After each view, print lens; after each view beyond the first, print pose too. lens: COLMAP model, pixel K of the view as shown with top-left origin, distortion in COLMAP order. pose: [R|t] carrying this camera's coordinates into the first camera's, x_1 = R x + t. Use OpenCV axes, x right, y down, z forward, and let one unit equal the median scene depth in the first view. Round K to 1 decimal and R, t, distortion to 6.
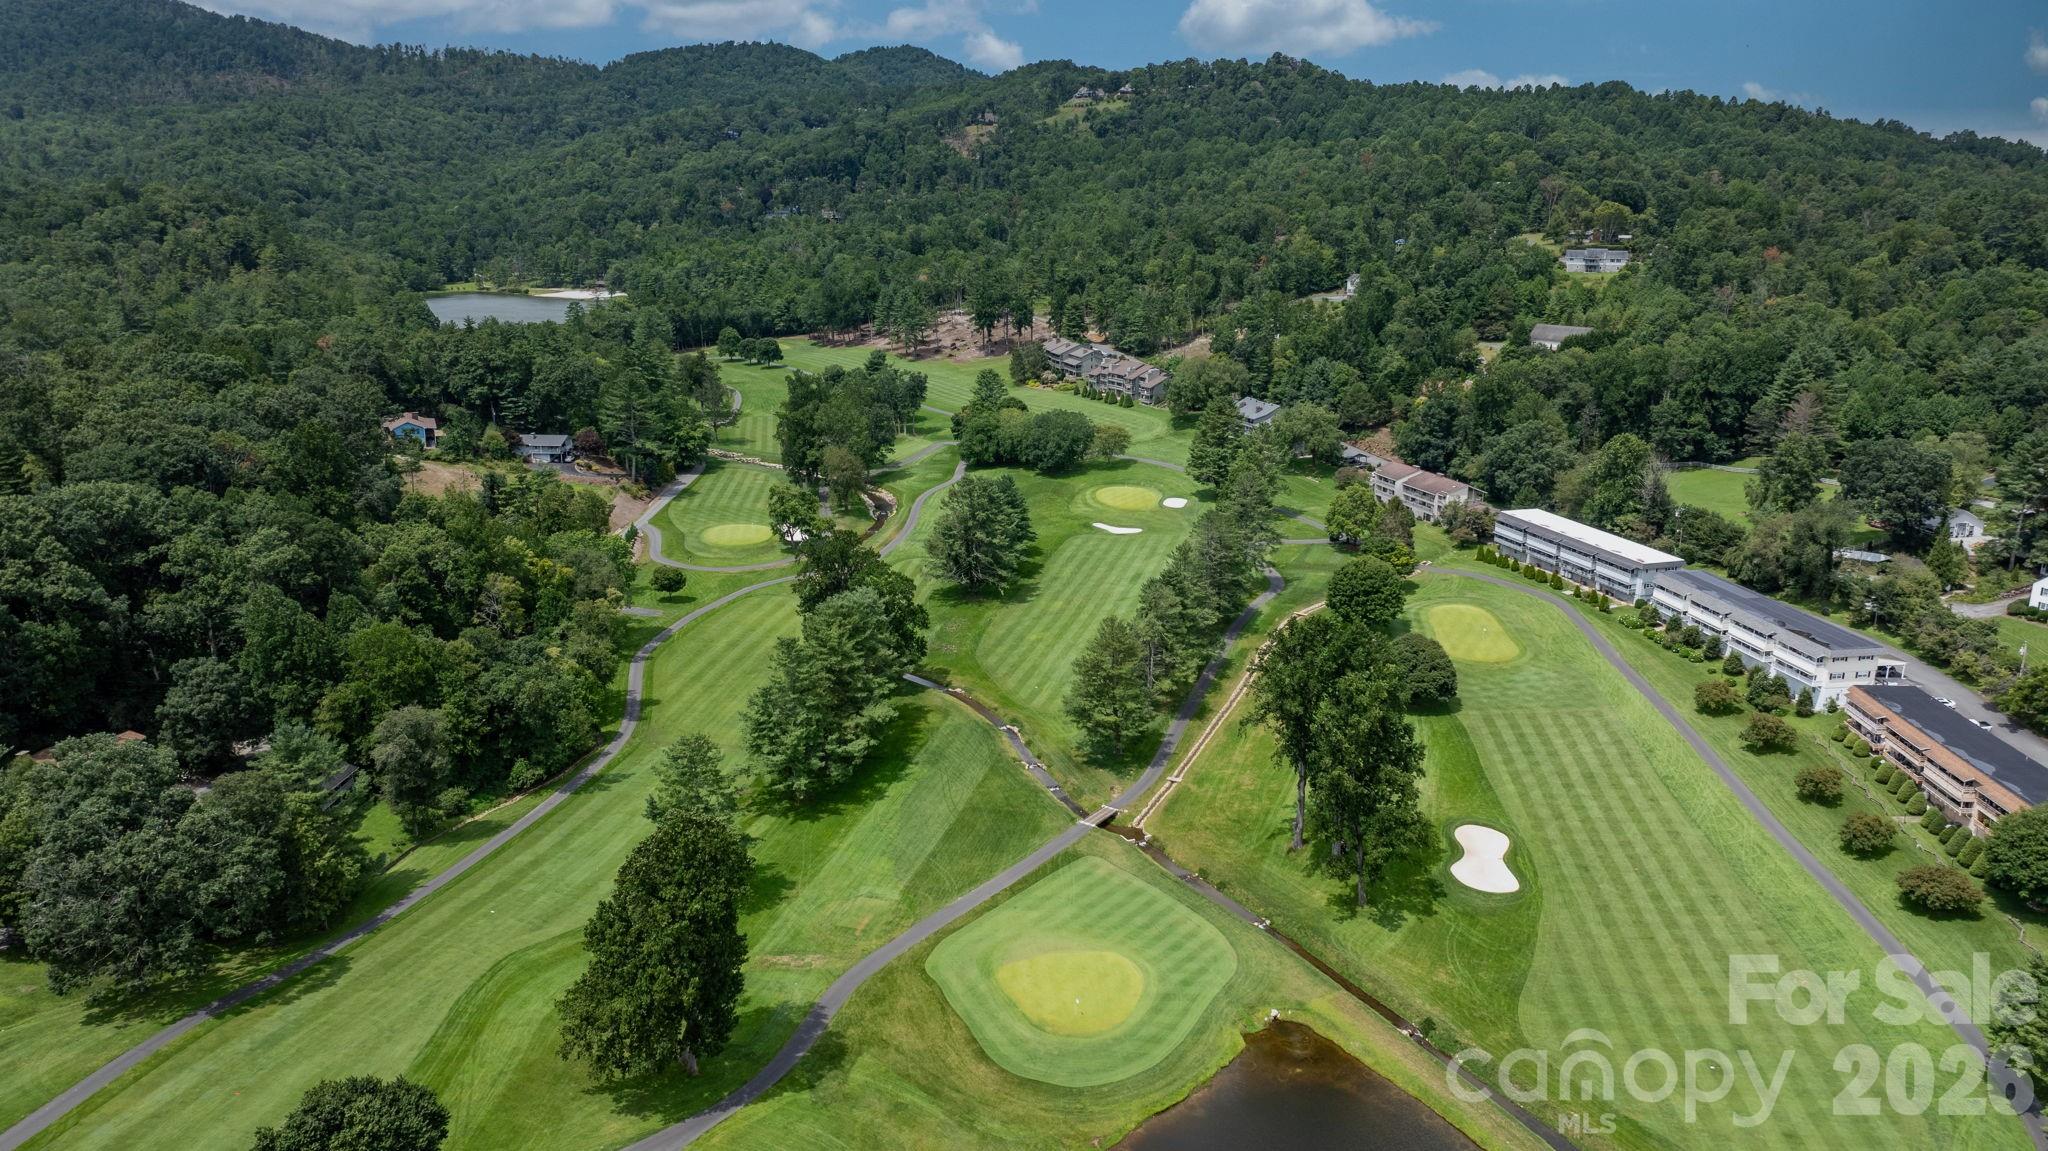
lens RADIAL K [[1439.1, 0, 1076.5], [0, 1439.1, 578.4], [0, 0, 1]] dist [-0.013251, -0.001864]
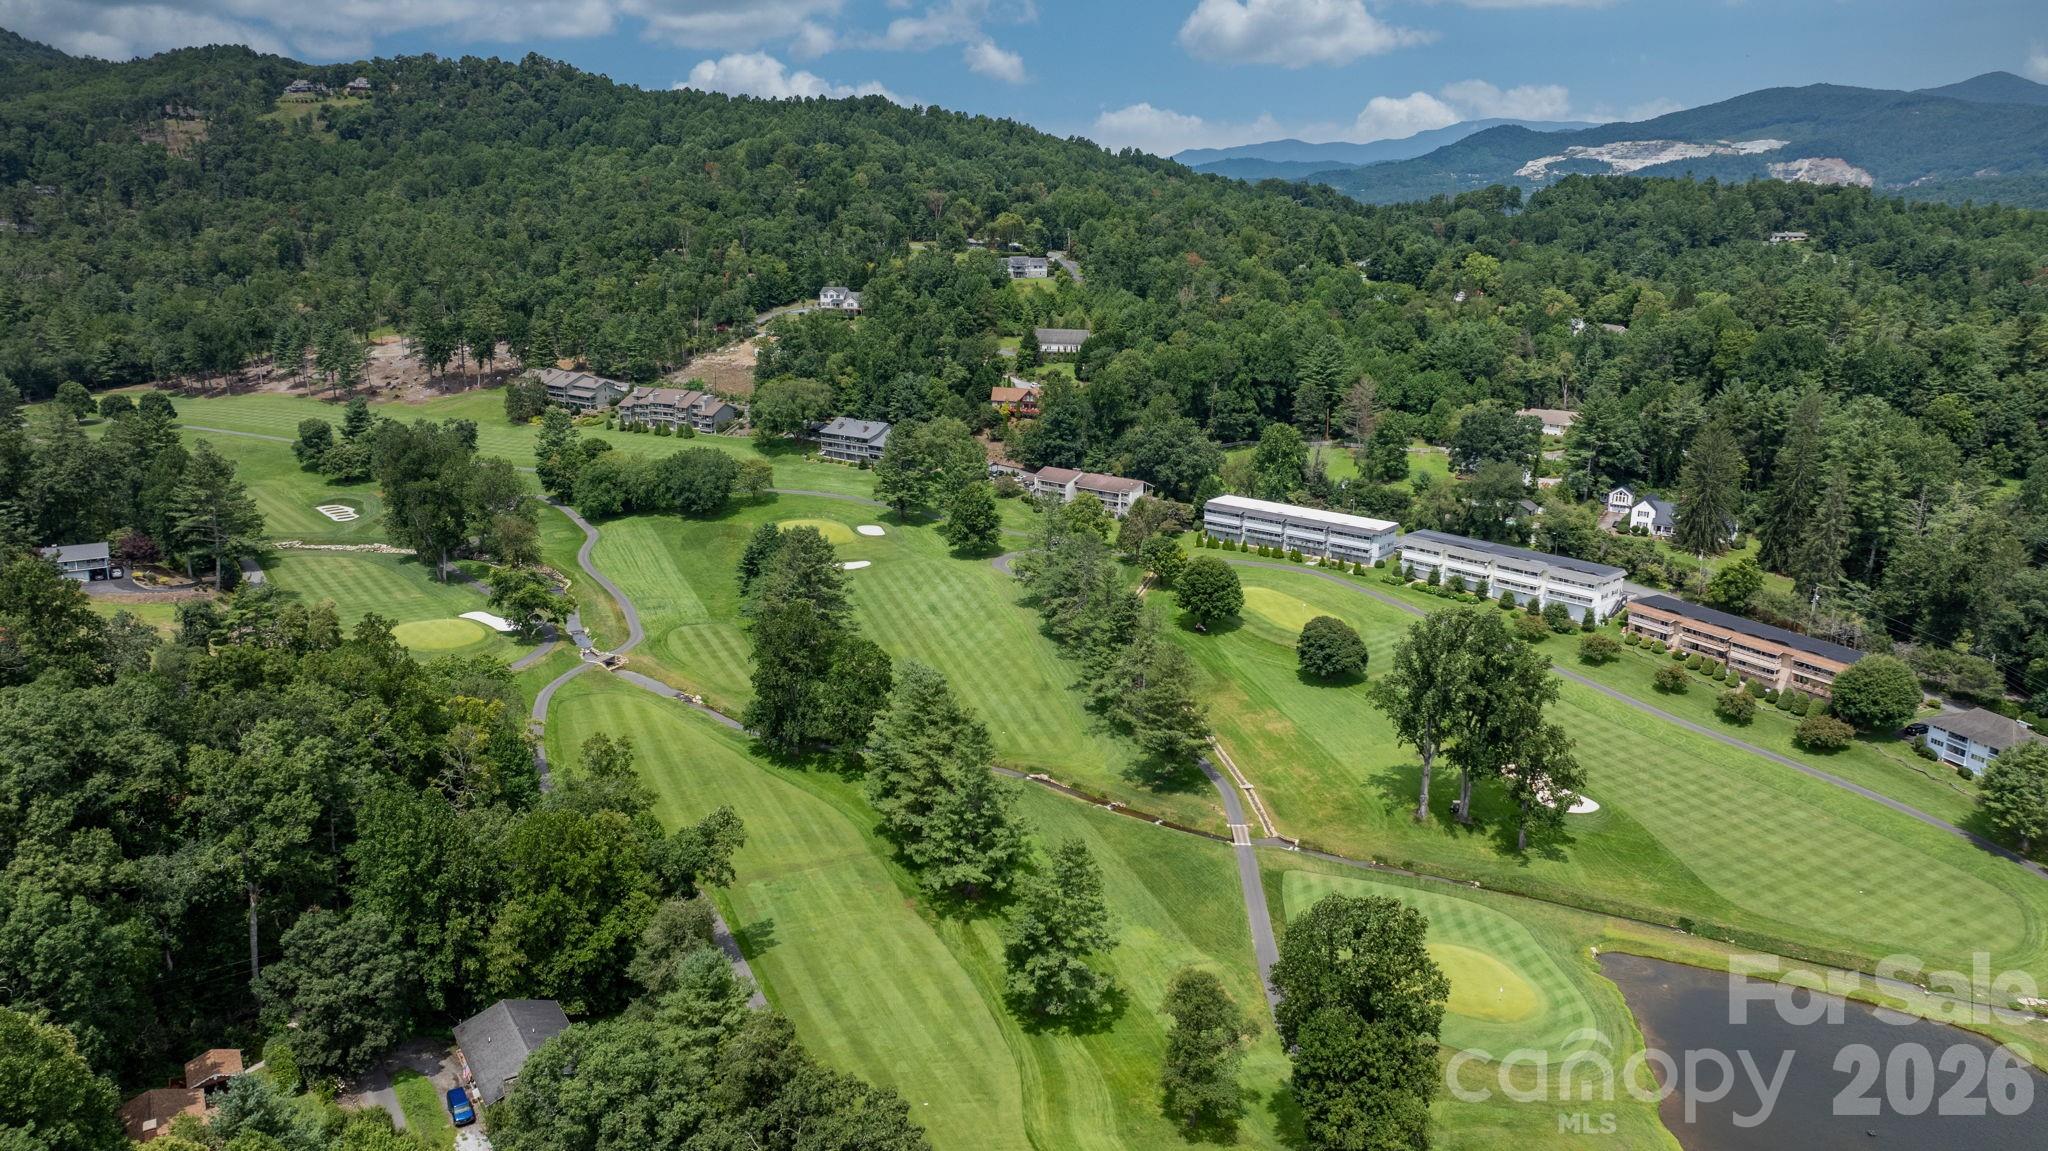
lens RADIAL K [[1432.0, 0, 1042.8], [0, 1432.0, 564.5], [0, 0, 1]] dist [-0.042871, 0.050345]
pose [[0.830702, -0.136603, 0.539698, -0.352713], [0.139625, 0.989566, 0.035559, -0.046517], [-0.538924, 0.045816, 0.841108, 0.114319]]
